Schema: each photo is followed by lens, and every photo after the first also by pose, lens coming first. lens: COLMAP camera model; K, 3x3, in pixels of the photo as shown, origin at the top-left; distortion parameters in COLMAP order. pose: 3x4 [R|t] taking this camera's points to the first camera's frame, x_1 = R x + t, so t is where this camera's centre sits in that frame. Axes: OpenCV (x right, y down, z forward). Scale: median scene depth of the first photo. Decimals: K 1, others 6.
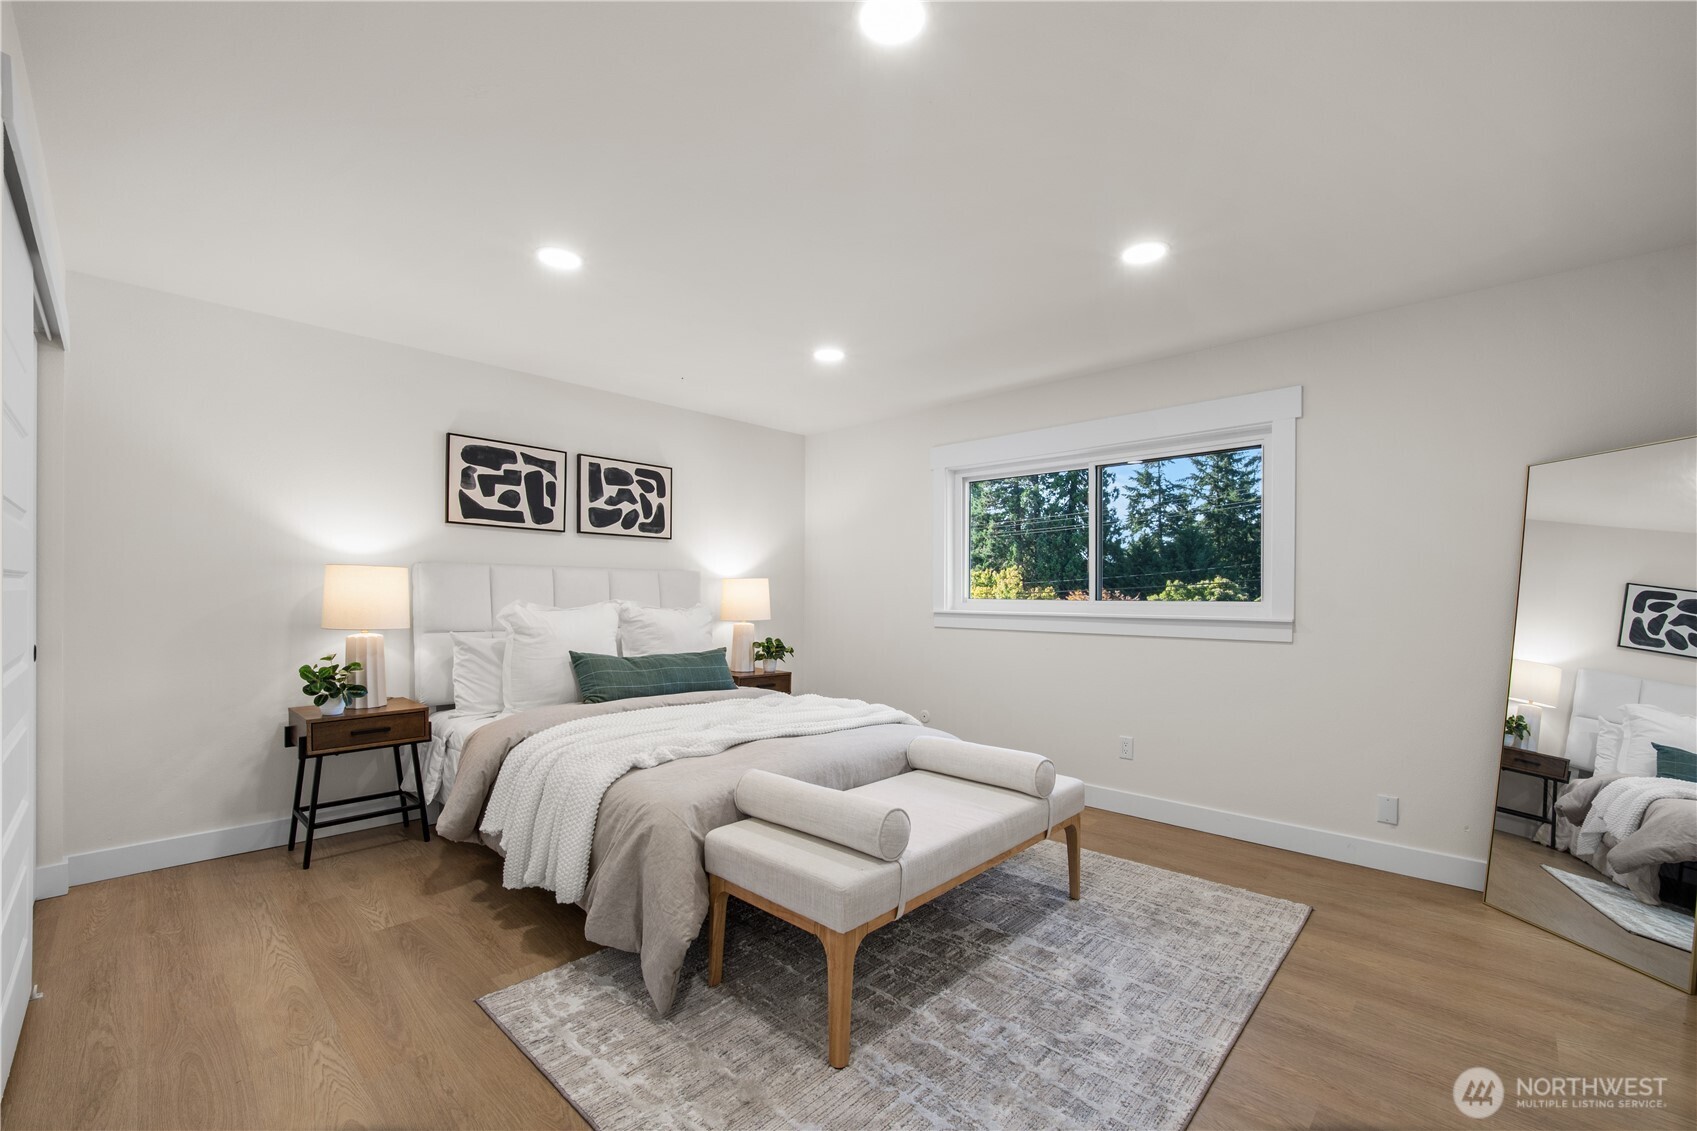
lens RADIAL K [[687.8, 0, 850.0], [0, 687.8, 592.5], [0, 0, 1]] dist [-0.008737, 0.000610]
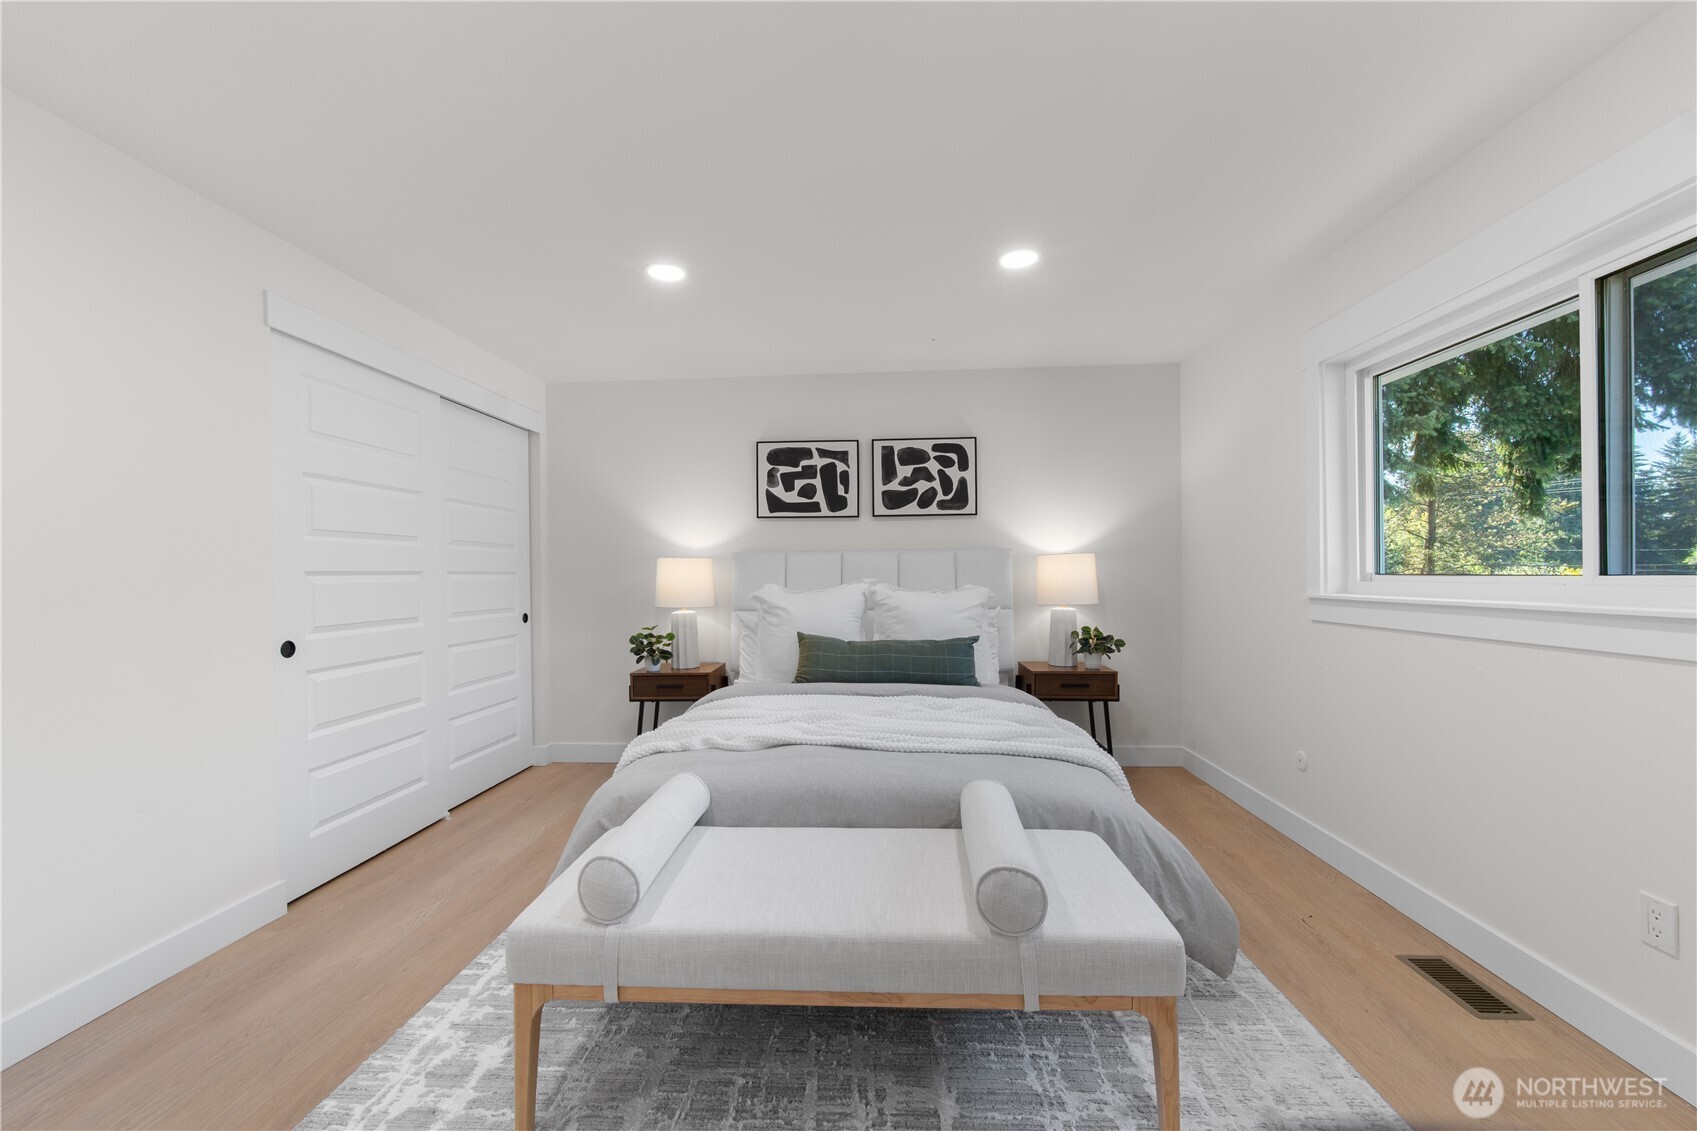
lens RADIAL K [[681.5, 0, 849.3], [0, 681.5, 573.9], [0, 0, 1]] dist [-0.010924, 0.000095]
pose [[0.652287, -0.017248, -0.757776, 0.354334], [0.018878, 0.999801, -0.006507, 0.004708], [0.757737, -0.010061, 0.652483, 0.310355]]
